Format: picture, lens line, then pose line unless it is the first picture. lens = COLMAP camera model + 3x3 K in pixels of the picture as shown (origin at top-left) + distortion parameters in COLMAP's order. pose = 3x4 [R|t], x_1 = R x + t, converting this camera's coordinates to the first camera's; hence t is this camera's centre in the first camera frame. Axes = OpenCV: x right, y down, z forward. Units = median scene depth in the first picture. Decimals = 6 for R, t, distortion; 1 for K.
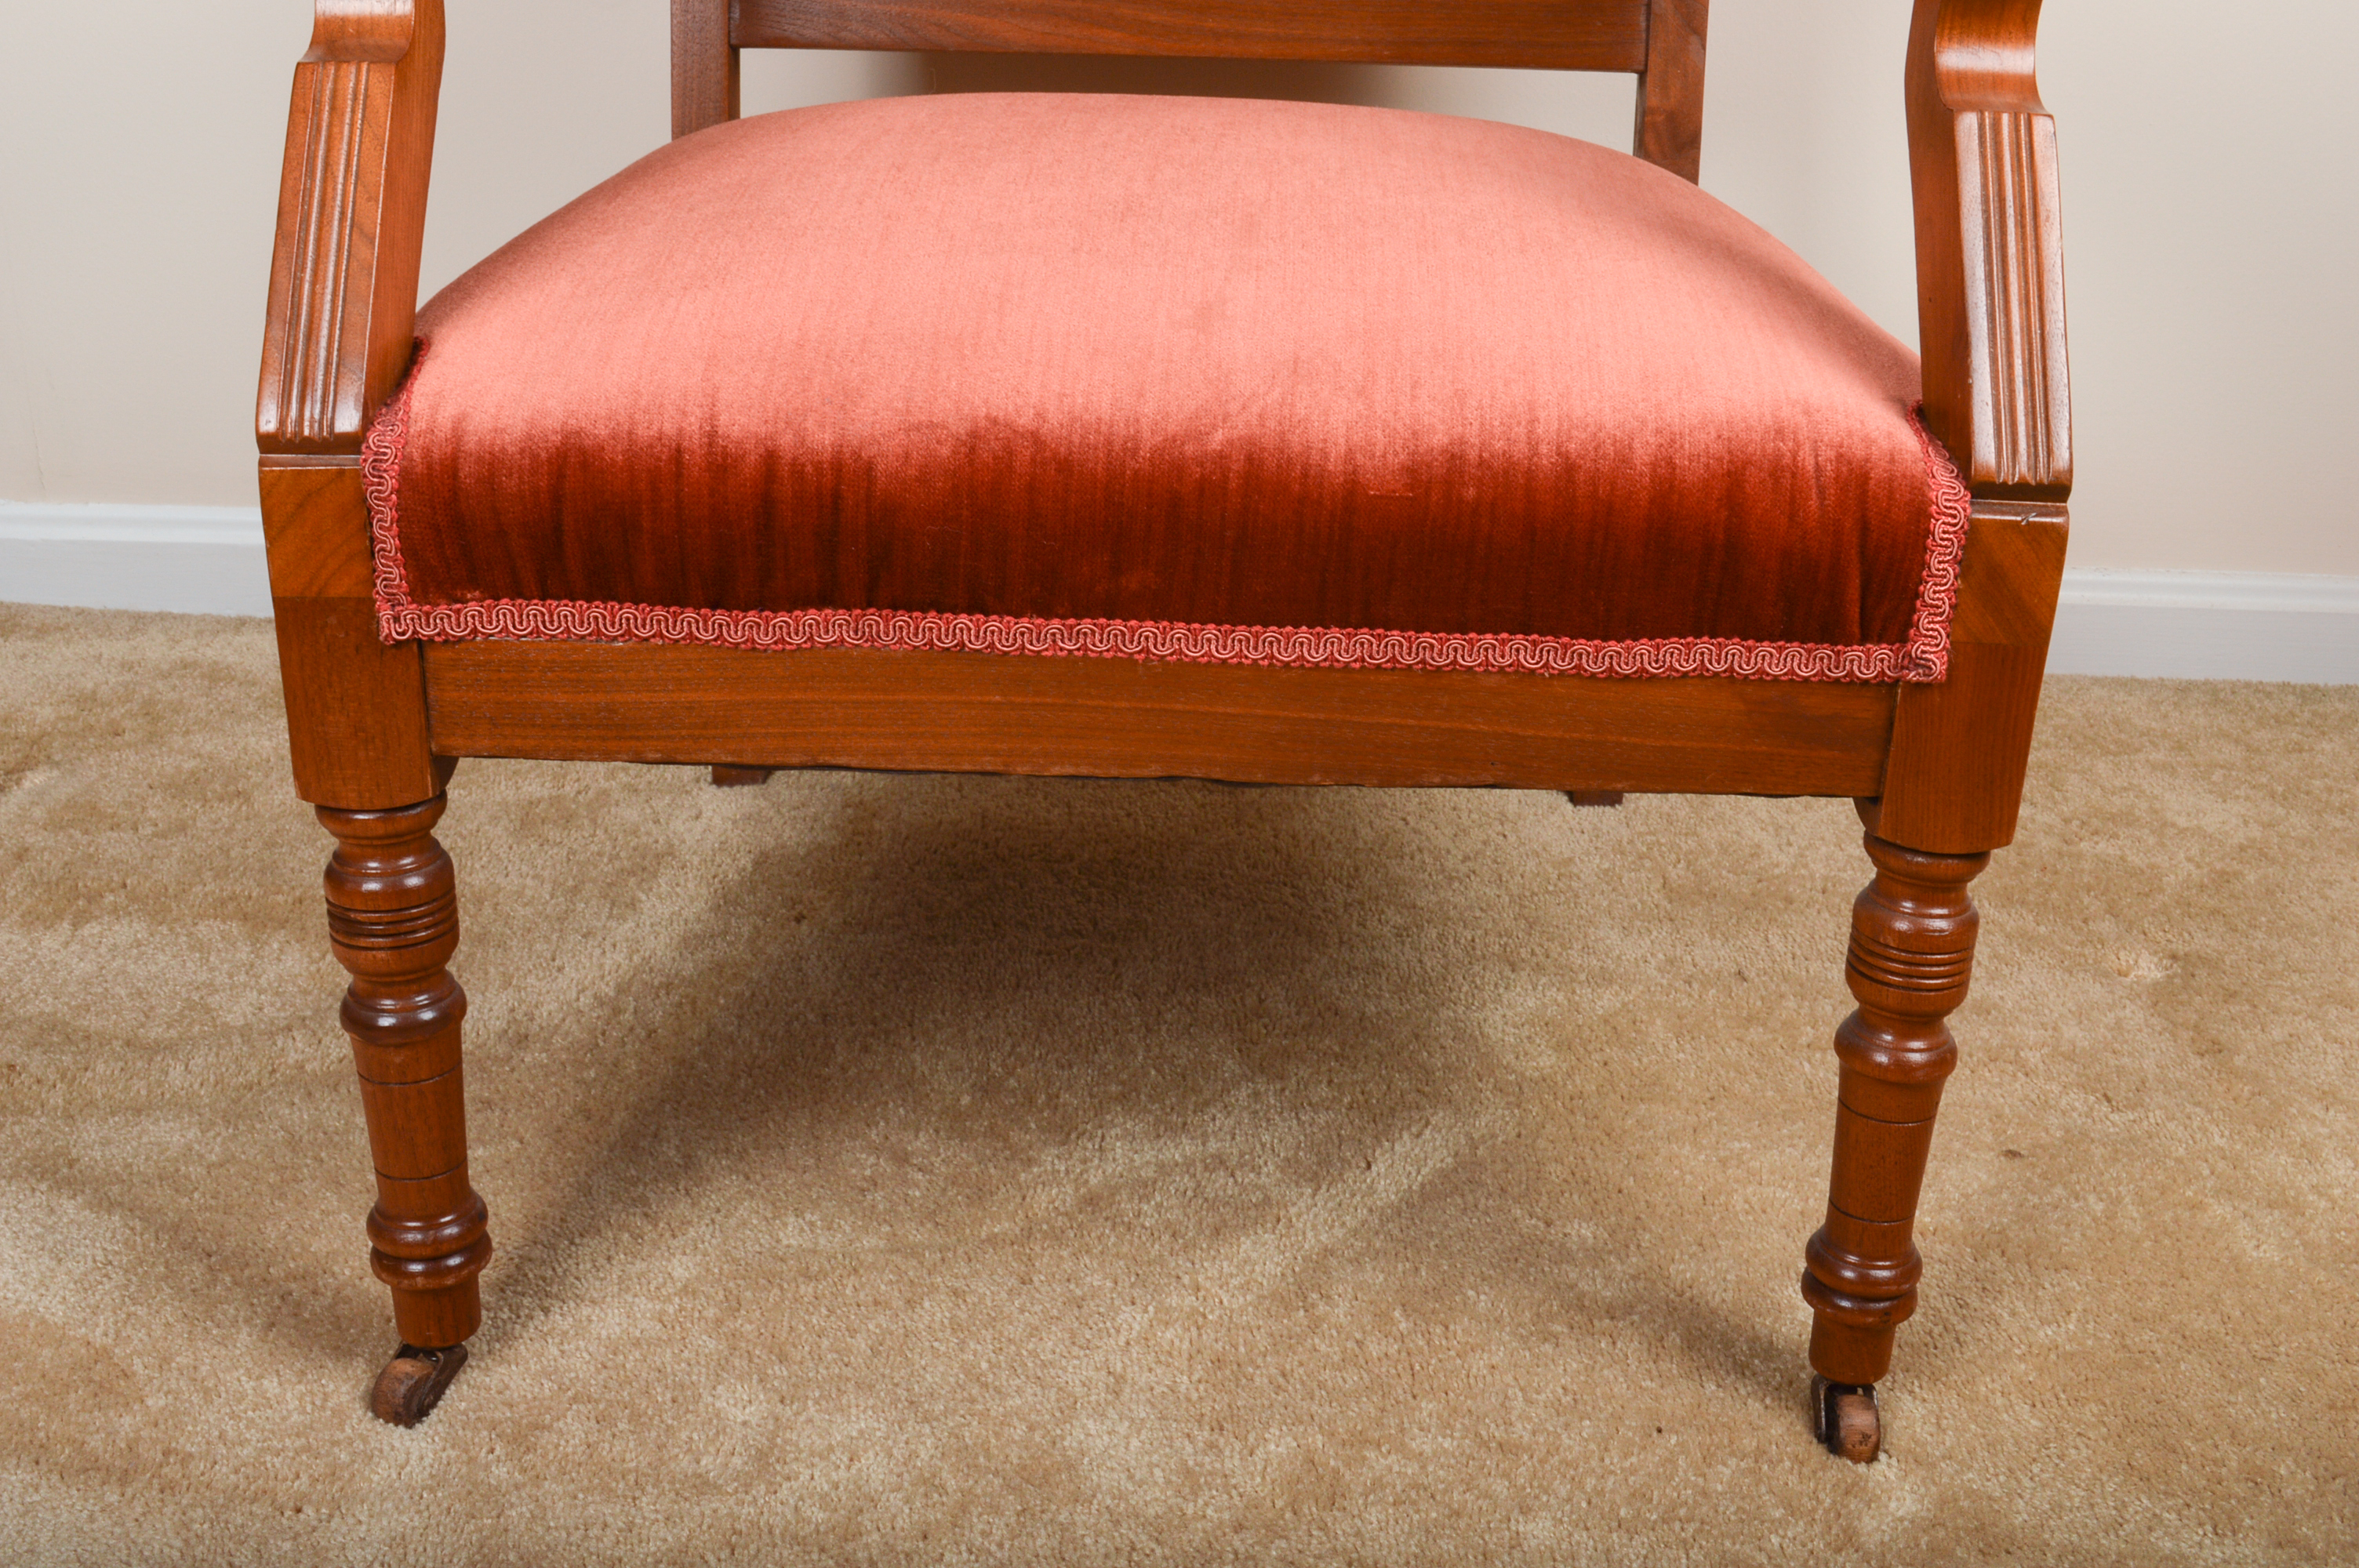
lens RADIAL K [[2740.6, 0, 1179.5], [0, 2740.6, 784.0], [0, 0, 1]] dist [-0.032437, -0.032427]
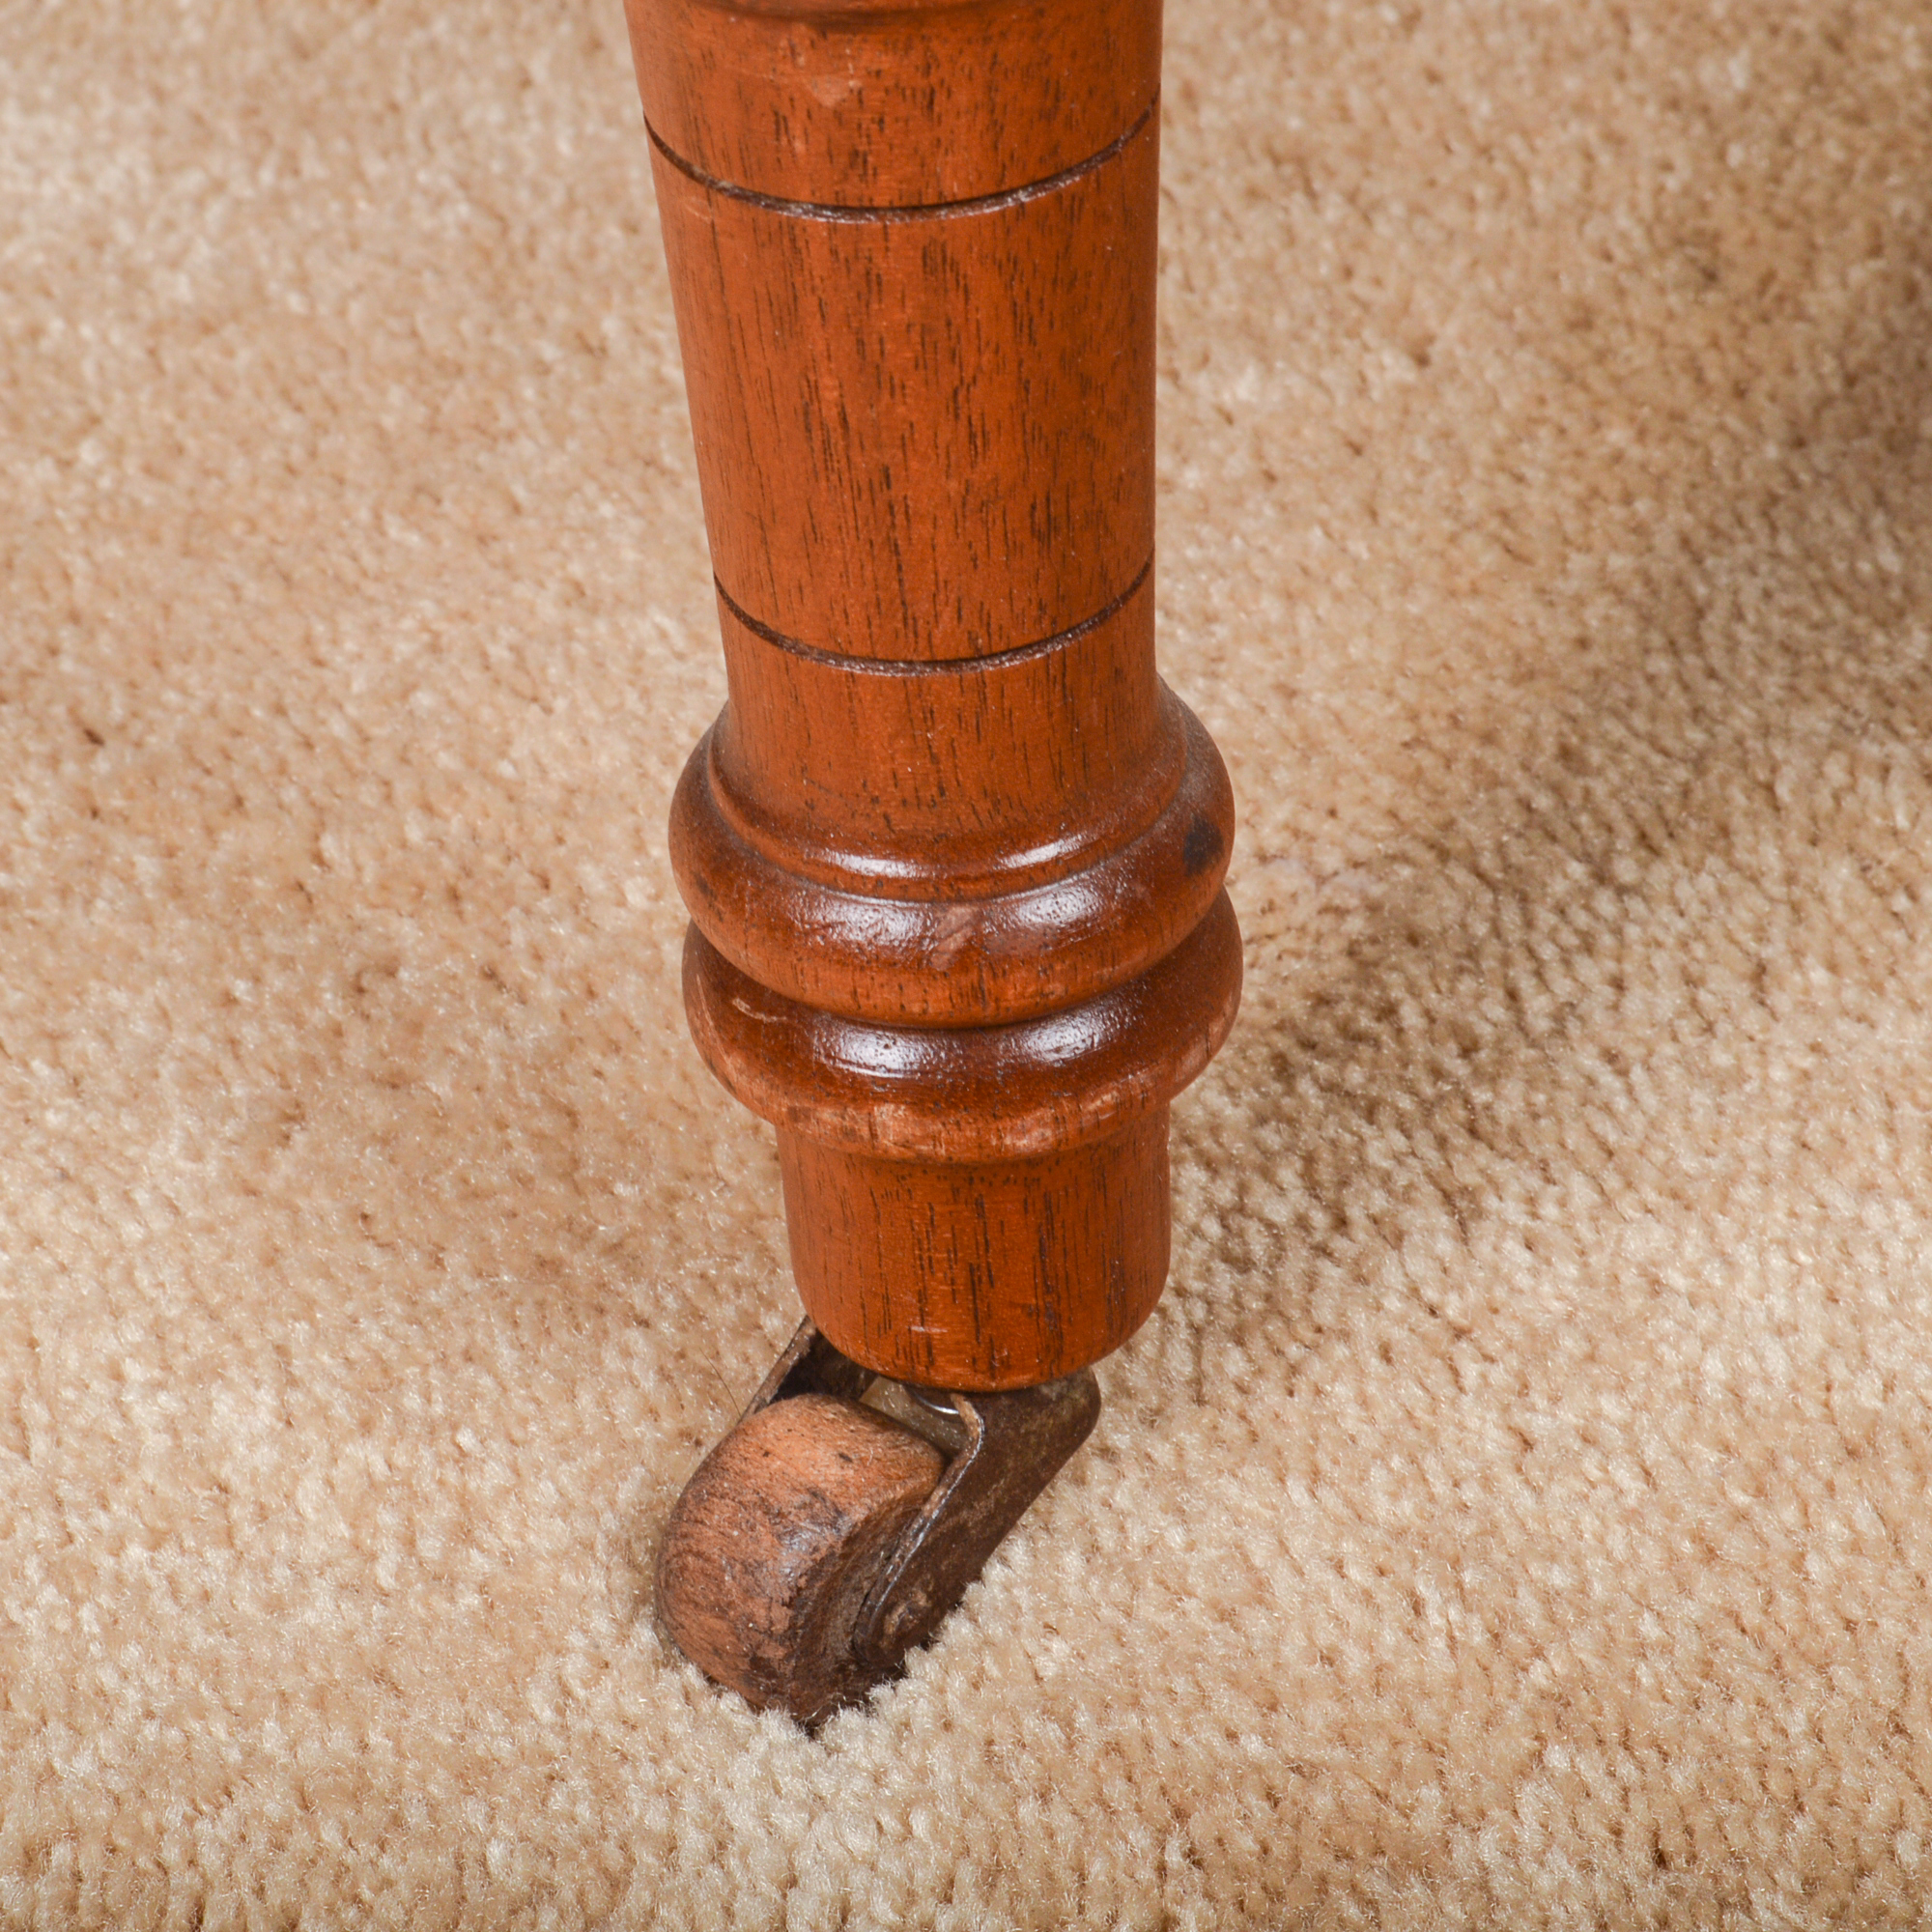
lens RADIAL K [[6556.5, 0, 966.0], [0, 6556.5, 966.0], [0, 0, 1]] dist [0.025328, -0.076400]
pose [[0.949342, 0.145147, -0.278715, -0.113545], [-0.061535, 0.955631, 0.288068, 0.021410], [0.308161, -0.256325, 0.916152, 0.459888]]
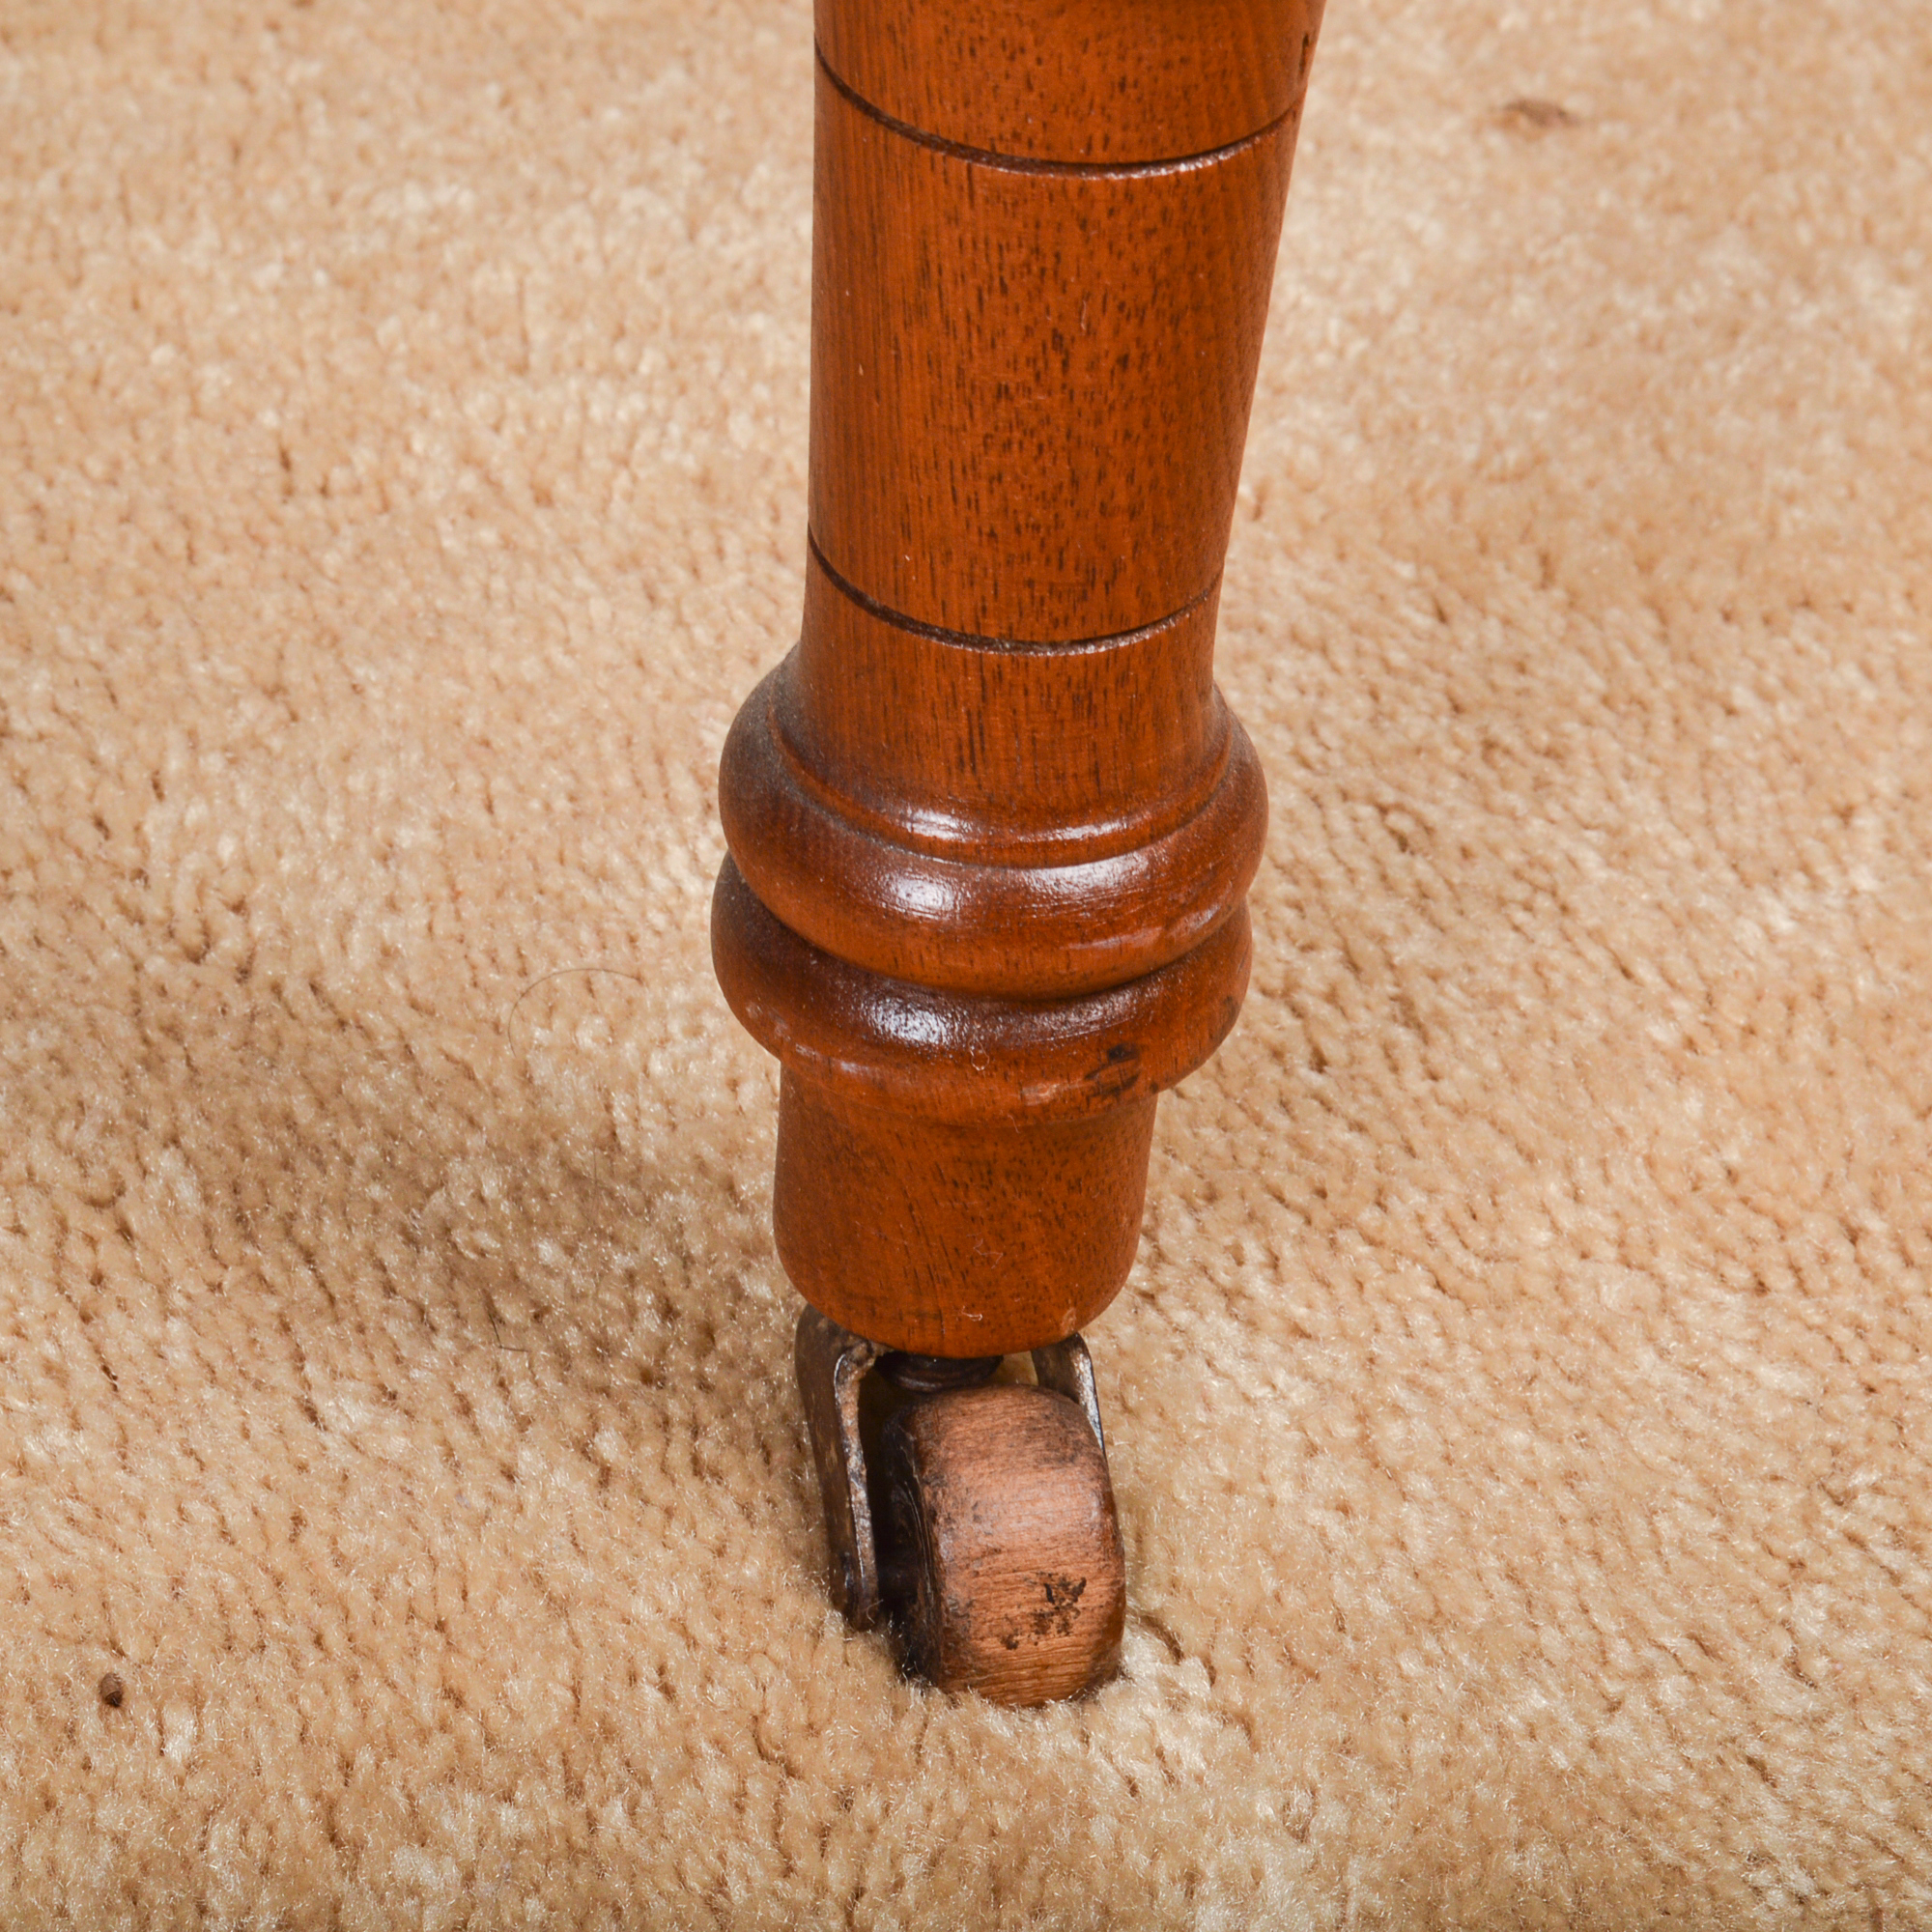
lens RADIAL K [[6556.5, 0, 966.0], [0, 6556.5, 966.0], [0, 0, 1]] dist [0.025328, -0.076400]
pose [[0.962946, -0.138575, 0.231368, 0.112540], [0.067068, 0.953989, 0.292245, 0.034069], [-0.261221, -0.265899, 0.927934, 0.458180]]
